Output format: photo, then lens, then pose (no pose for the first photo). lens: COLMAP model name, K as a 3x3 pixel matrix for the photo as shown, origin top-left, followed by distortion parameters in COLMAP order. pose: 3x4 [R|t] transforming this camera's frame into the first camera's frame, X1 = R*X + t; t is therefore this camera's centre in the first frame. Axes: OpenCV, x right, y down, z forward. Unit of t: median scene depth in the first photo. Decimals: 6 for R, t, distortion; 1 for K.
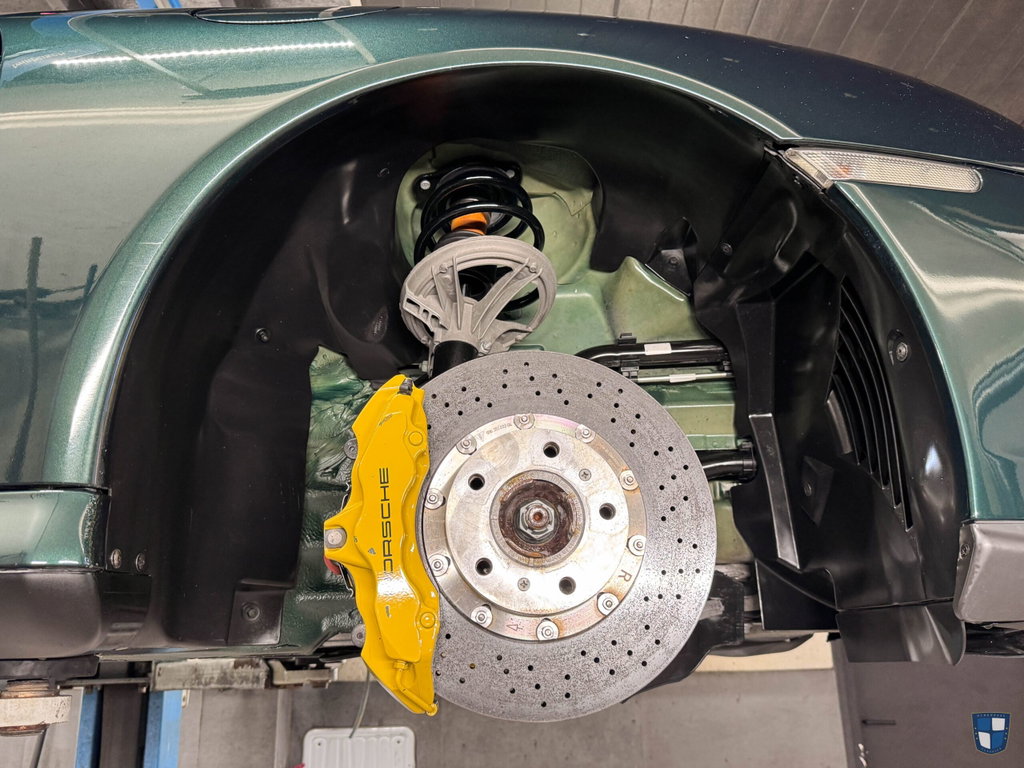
lens RADIAL K [[833.5, 0, 512.0], [0, 833.5, 384.0], [0, 0, 1]] dist [0.000761, -0.013358]
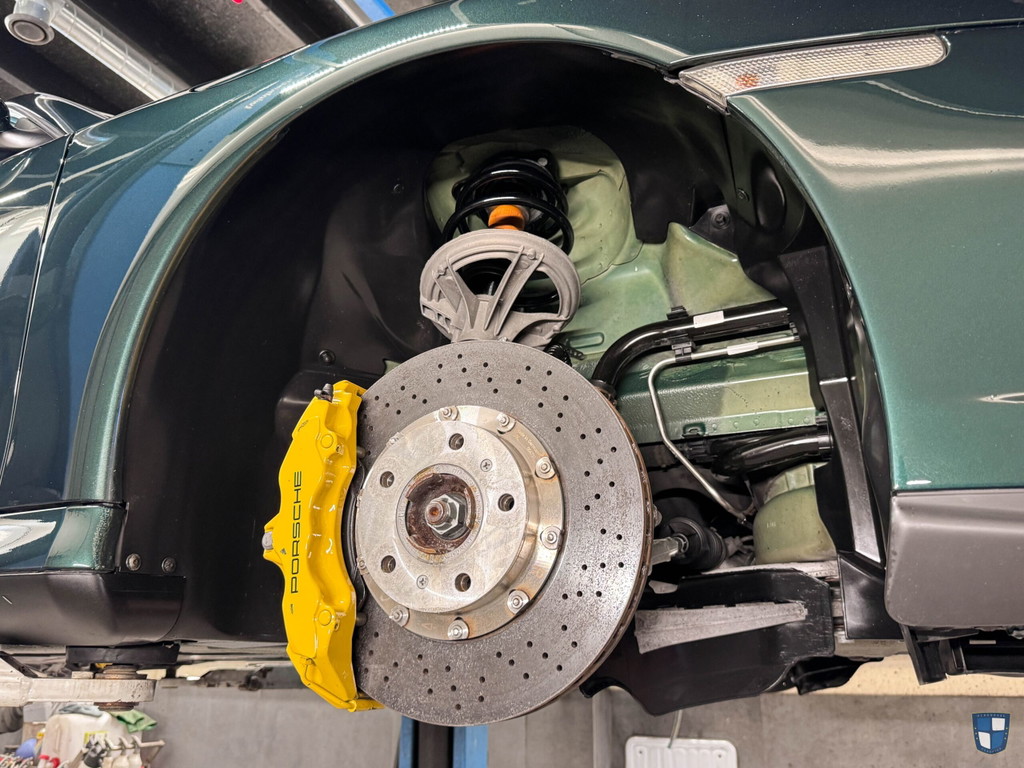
lens RADIAL K [[835.1, 0, 511.6], [0, 835.1, 373.3], [0, 0, 1]] dist [0.007820, -0.020501]
pose [[0.905104, -0.109227, -0.410920, 0.345317], [0.100445, 0.994014, -0.042975, 0.032542], [0.413155, -0.002378, 0.910658, 0.096627]]
